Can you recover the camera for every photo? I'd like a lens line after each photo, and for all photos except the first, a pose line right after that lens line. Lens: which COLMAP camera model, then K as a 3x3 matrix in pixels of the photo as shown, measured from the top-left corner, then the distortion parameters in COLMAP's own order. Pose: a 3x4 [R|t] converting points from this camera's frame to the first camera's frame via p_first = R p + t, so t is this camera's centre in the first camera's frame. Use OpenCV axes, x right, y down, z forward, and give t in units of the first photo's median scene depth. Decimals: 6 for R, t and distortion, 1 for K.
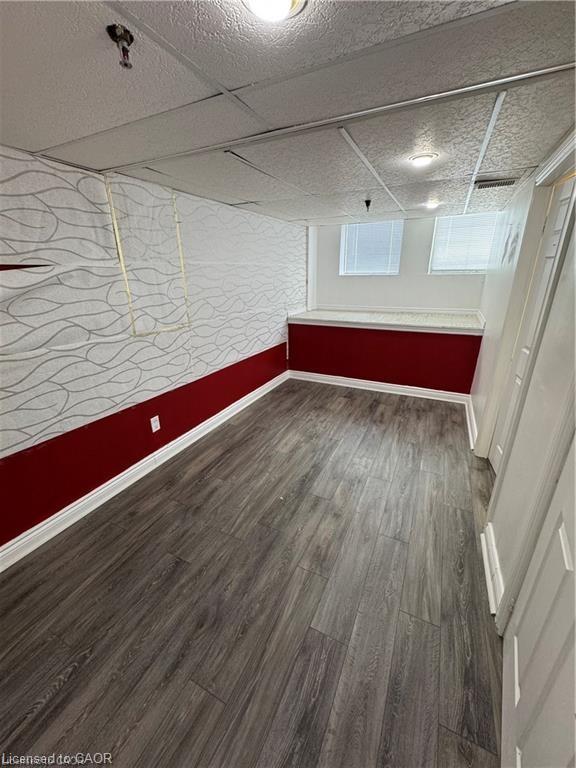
lens RADIAL K [[305.3, 0, 286.5], [0, 305.3, 383.9], [0, 0, 1]] dist [0.000822, -0.000649]
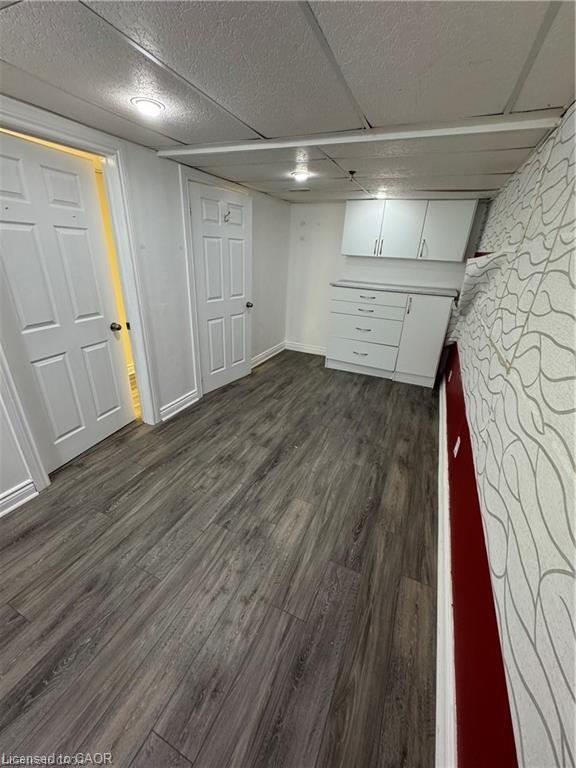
lens RADIAL K [[305.3, 0, 285.7], [0, 305.3, 382.0], [0, 0, 1]] dist [0.000822, -0.000649]
pose [[-0.999152, -0.022054, -0.034761, 0.063237], [-0.039999, 0.719786, 0.693042, -0.561935], [0.009736, 0.693845, -0.720058, 1.518561]]
